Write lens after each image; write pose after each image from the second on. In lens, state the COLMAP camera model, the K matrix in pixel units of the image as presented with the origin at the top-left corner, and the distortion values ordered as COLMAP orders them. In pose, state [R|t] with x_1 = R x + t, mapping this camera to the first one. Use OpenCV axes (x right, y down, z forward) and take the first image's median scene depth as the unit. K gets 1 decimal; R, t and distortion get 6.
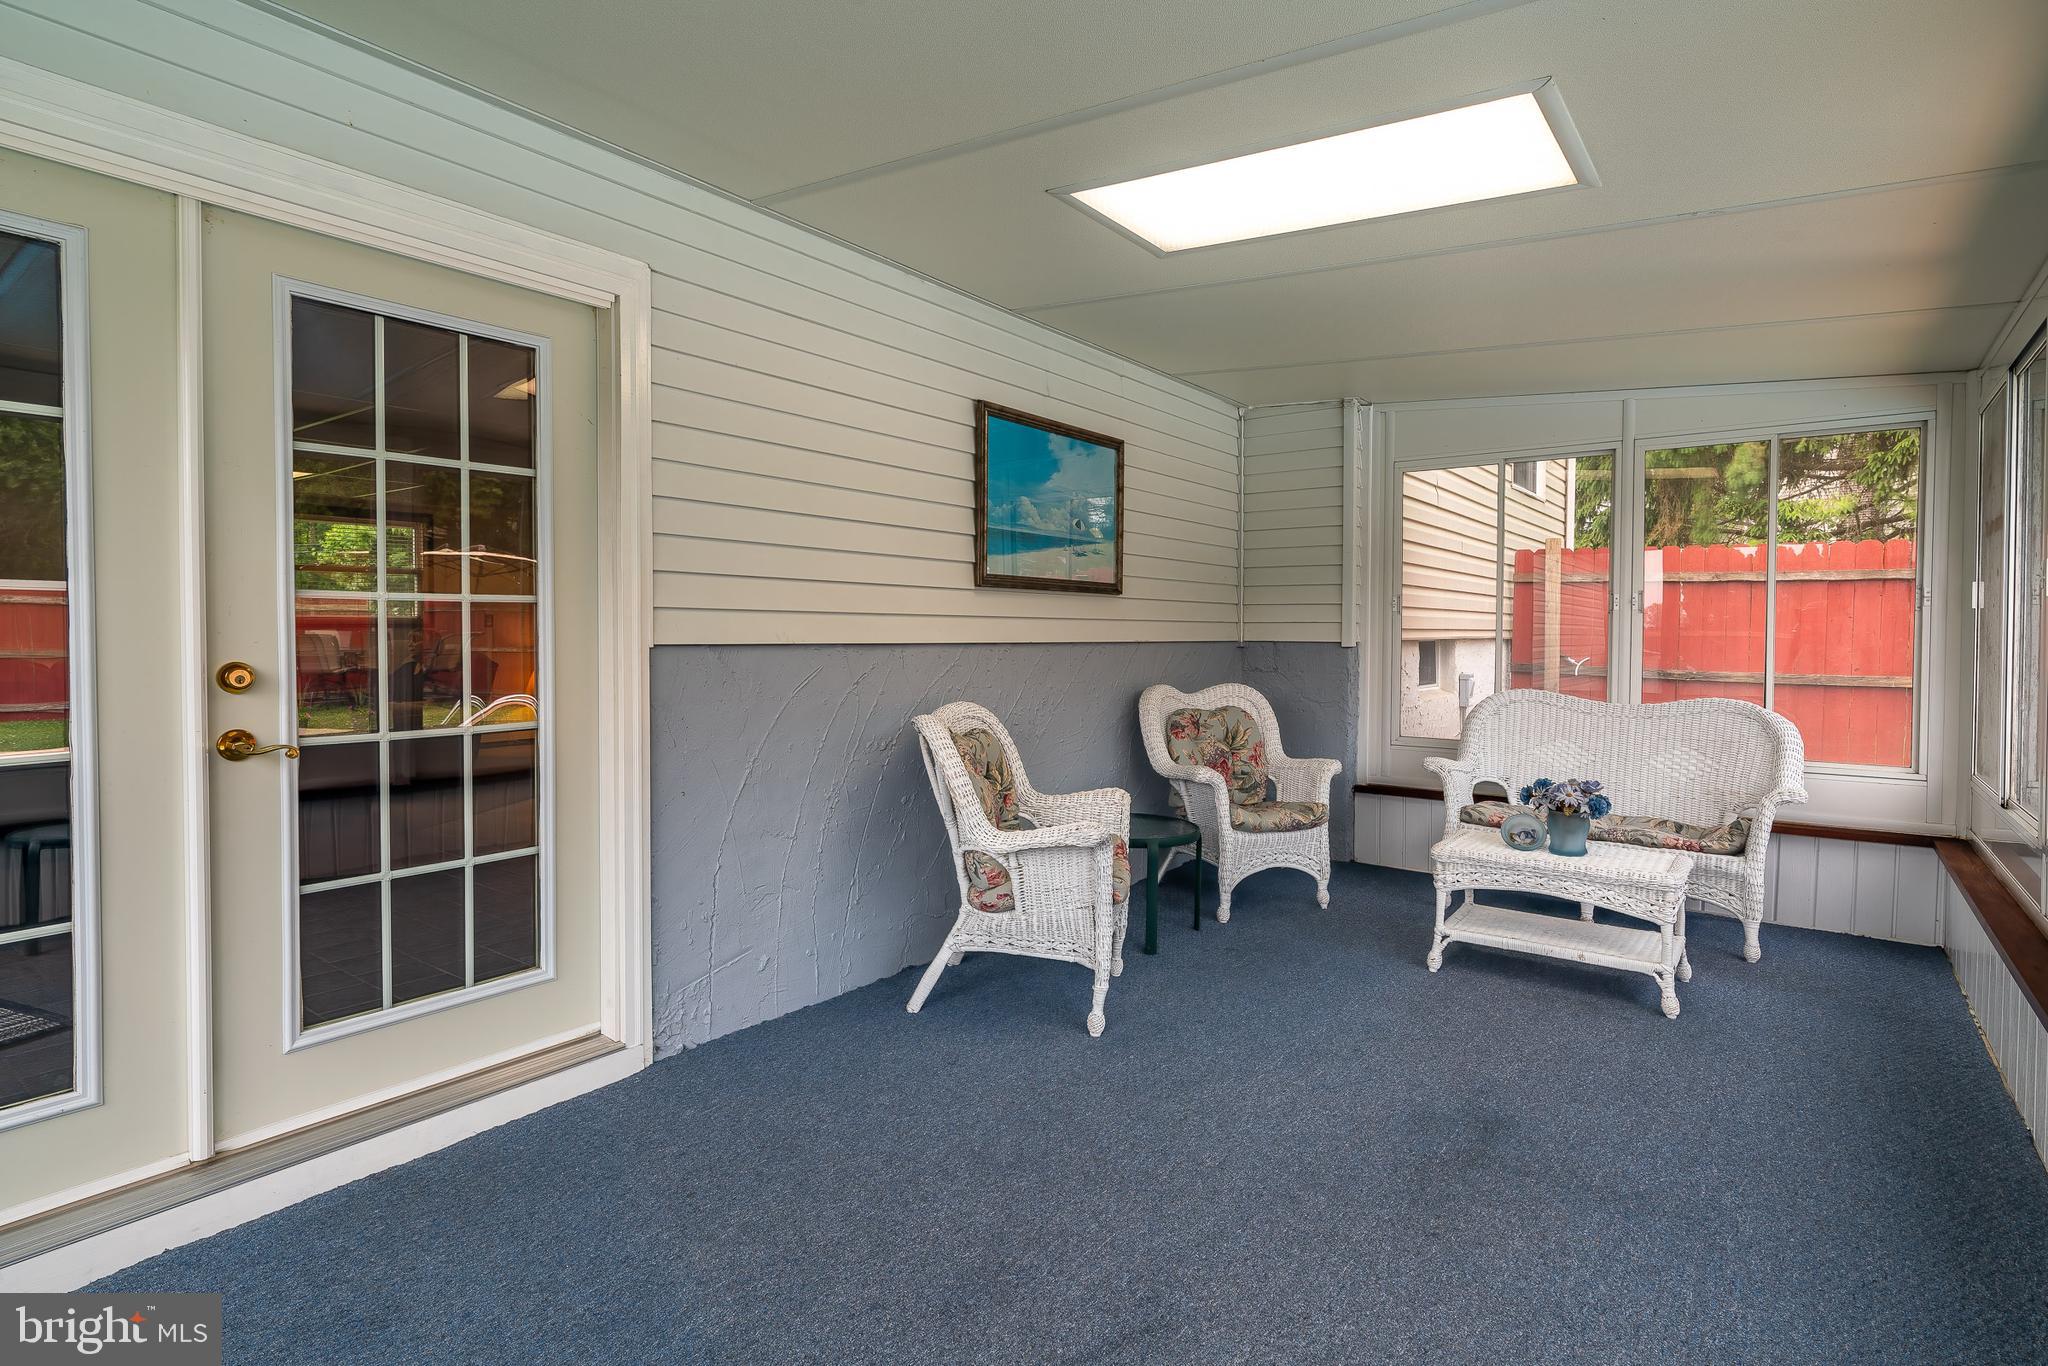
lens RADIAL K [[1051.1, 0, 1021.8], [0, 1051.1, 651.5], [0, 0, 1]] dist [0.002524, 0.000300]
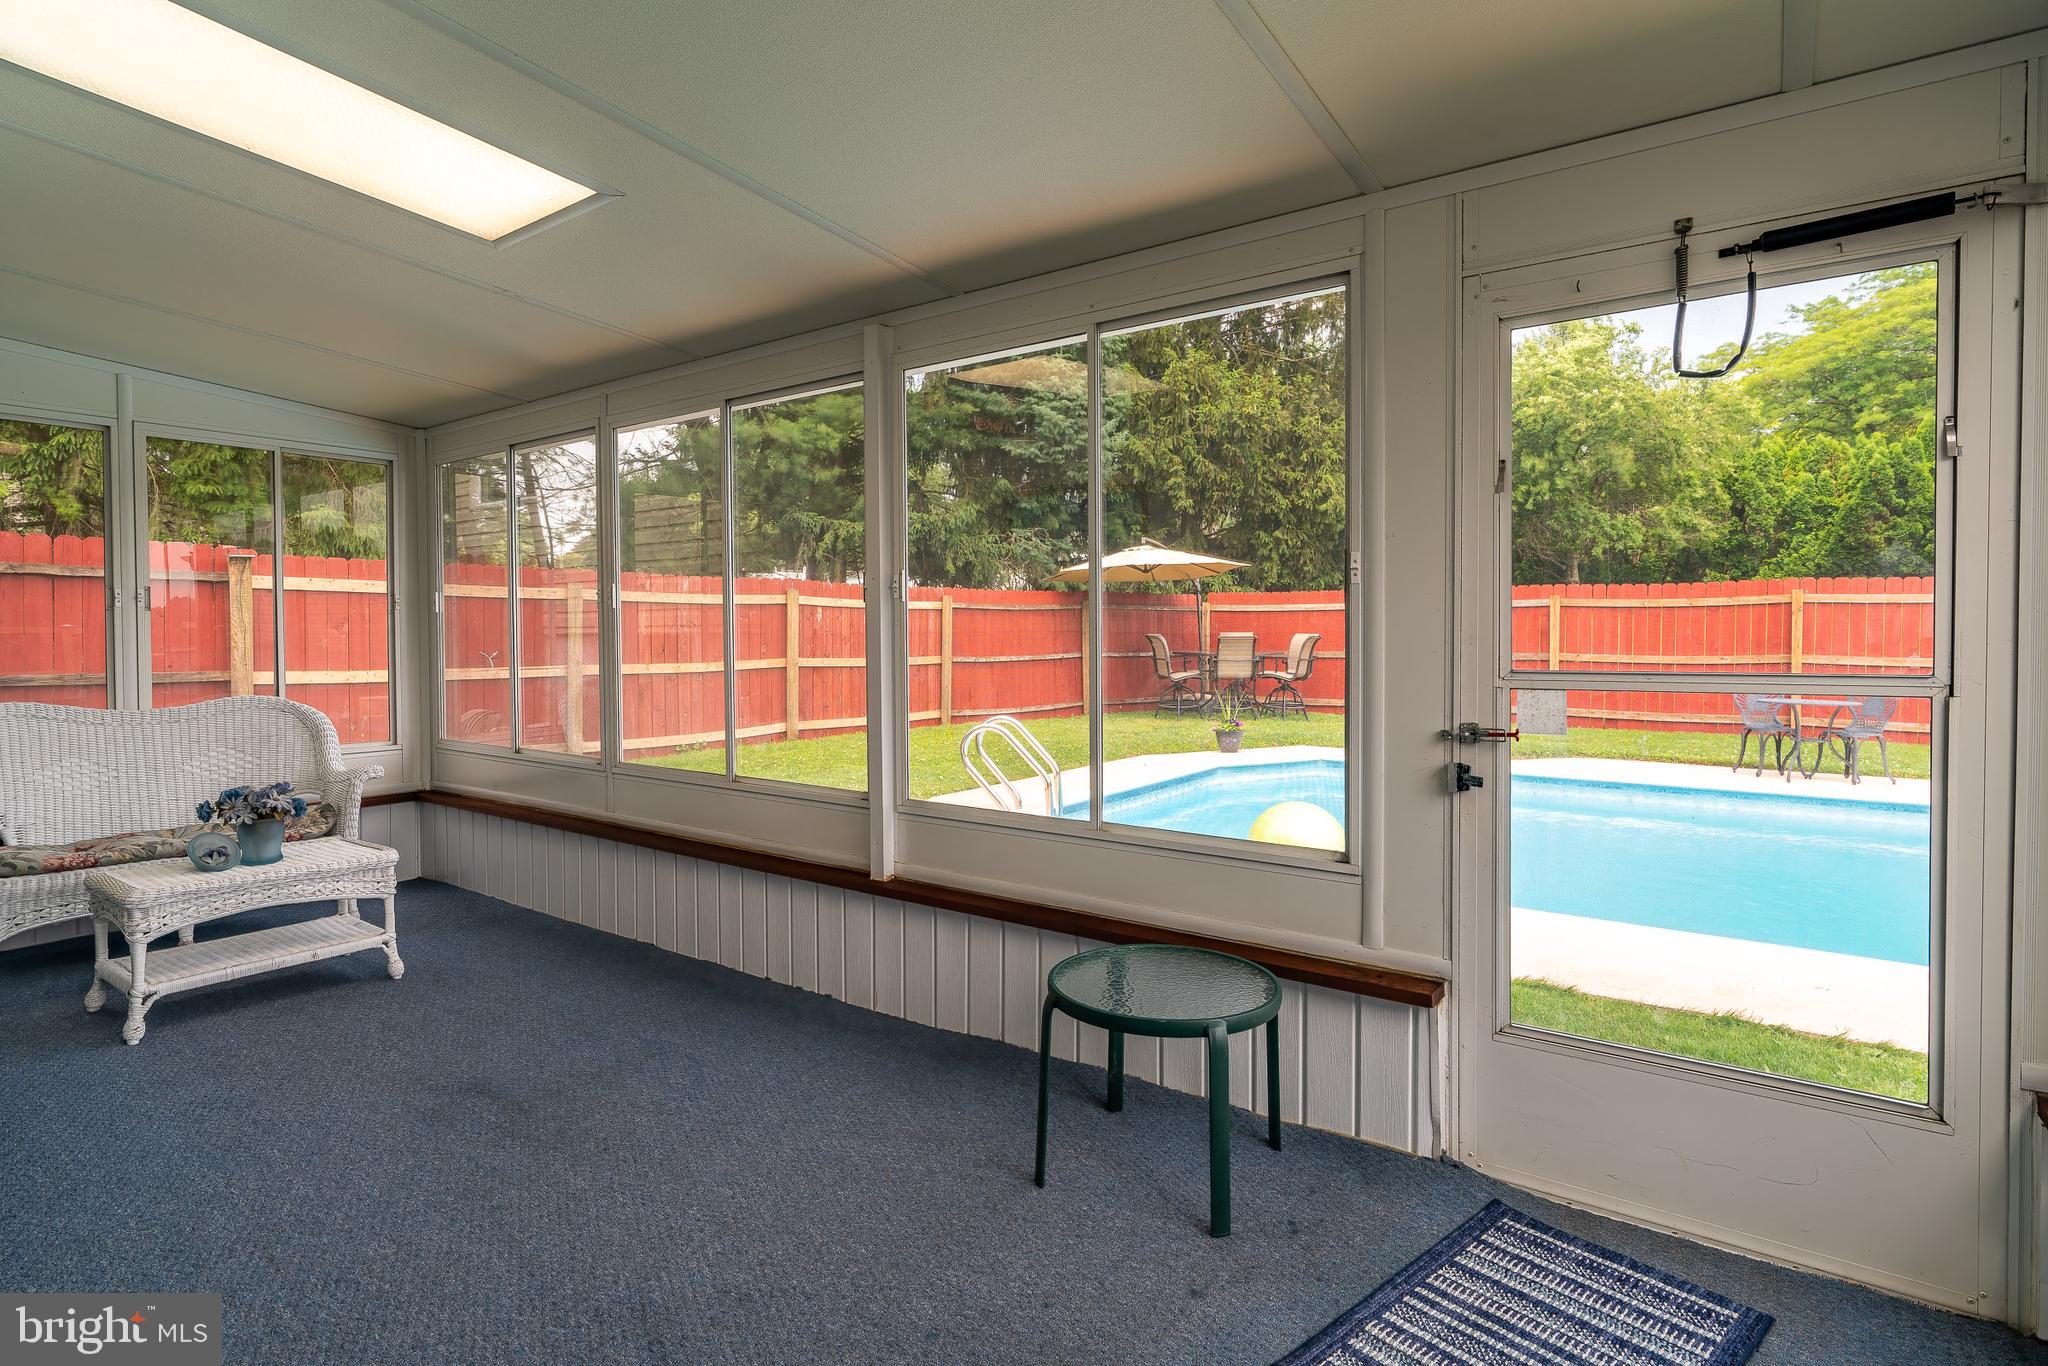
lens RADIAL K [[1051.1, 0, 1021.8], [0, 1051.1, 651.5], [0, 0, 1]] dist [0.002524, 0.000300]
pose [[-0.021602, -0.022749, 0.999508, -0.444823], [0.019979, 0.999532, 0.023181, -0.008587], [-0.999567, 0.020470, -0.021137, 0.318147]]
